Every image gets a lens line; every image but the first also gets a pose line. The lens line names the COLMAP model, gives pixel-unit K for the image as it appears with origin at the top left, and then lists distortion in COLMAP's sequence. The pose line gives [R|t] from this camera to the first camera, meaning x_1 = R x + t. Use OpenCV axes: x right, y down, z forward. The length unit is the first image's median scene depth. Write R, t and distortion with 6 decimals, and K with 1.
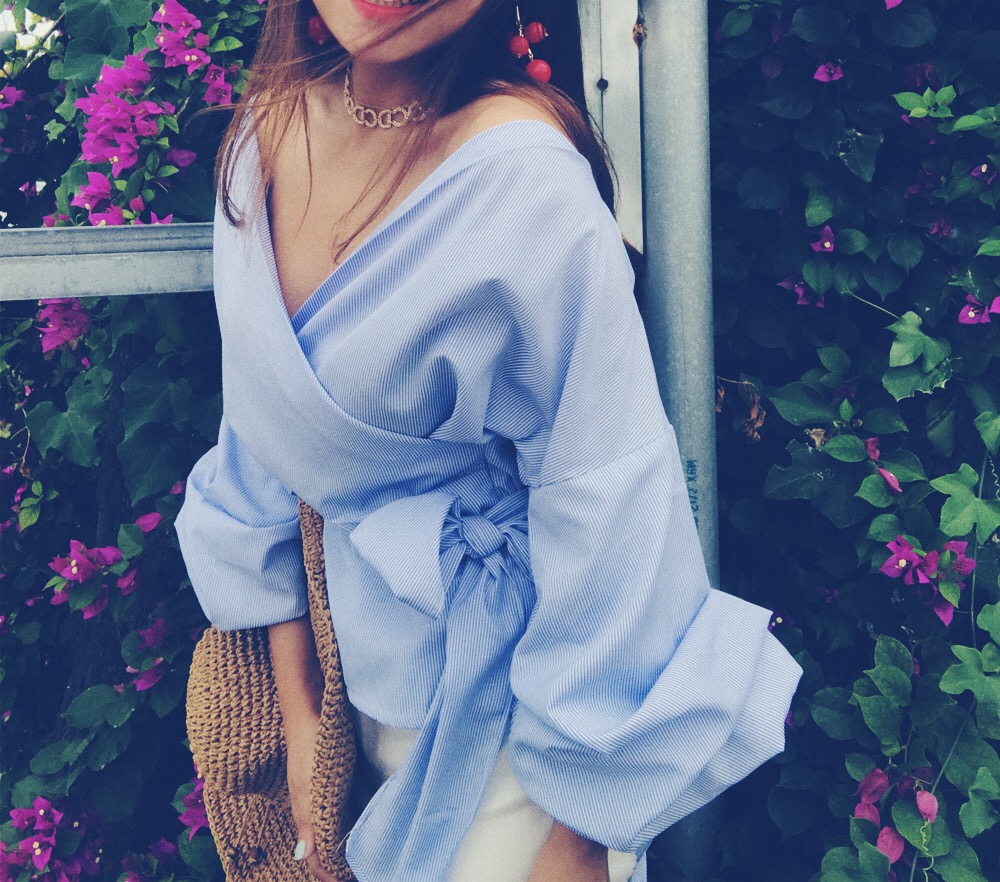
lens RADIAL K [[1180.6, 0, 499.6], [0, 1180.6, 310.5], [0, 0, 1]] dist [-0.002475, -0.013822]
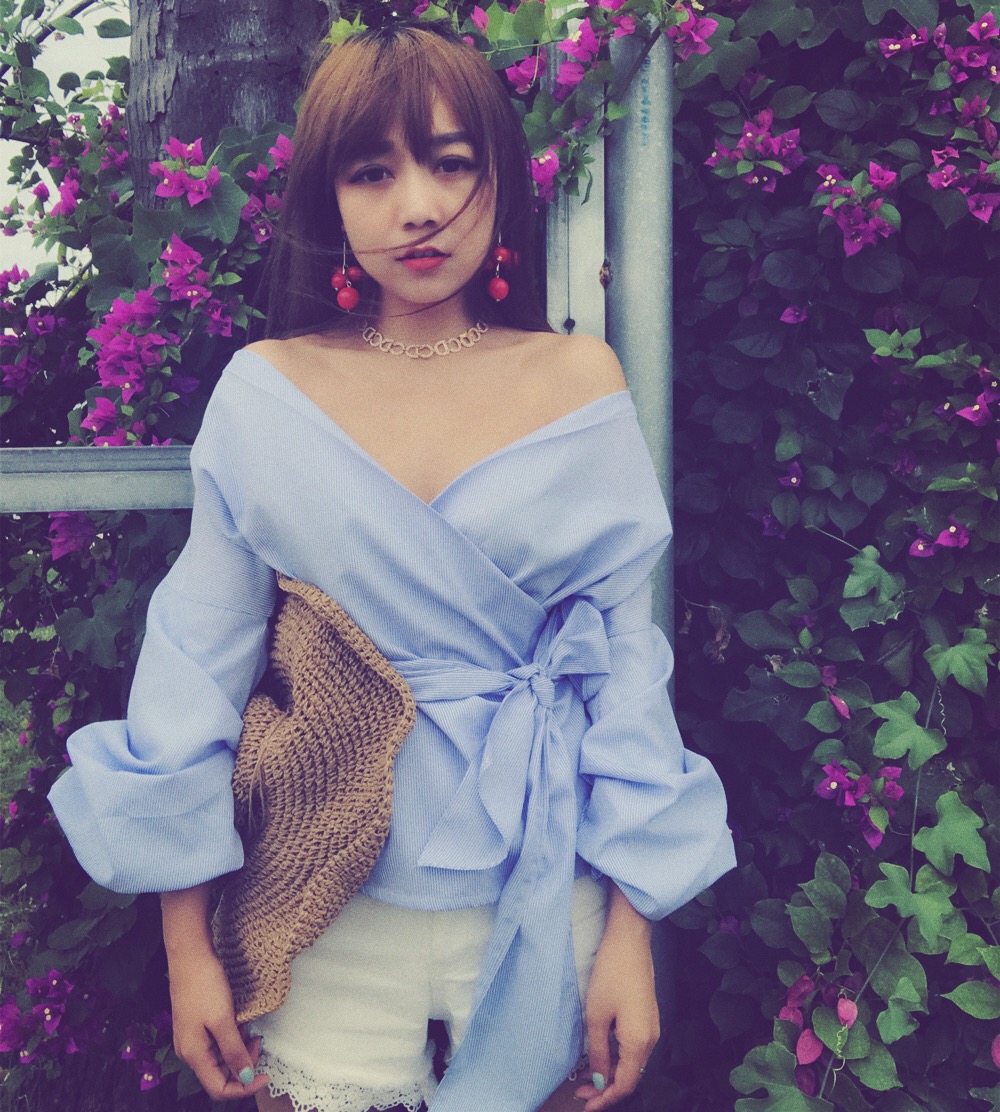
lens RADIAL K [[1185.6, 0, 514.9], [0, 1185.6, 554.9], [0, 0, 1]] dist [0.004282, -0.027457]
pose [[0.997319, 0.027732, -0.067715, 0.110321], [-0.026773, 0.999528, 0.015036, 0.001901], [0.068100, -0.013183, 0.997591, -0.067211]]
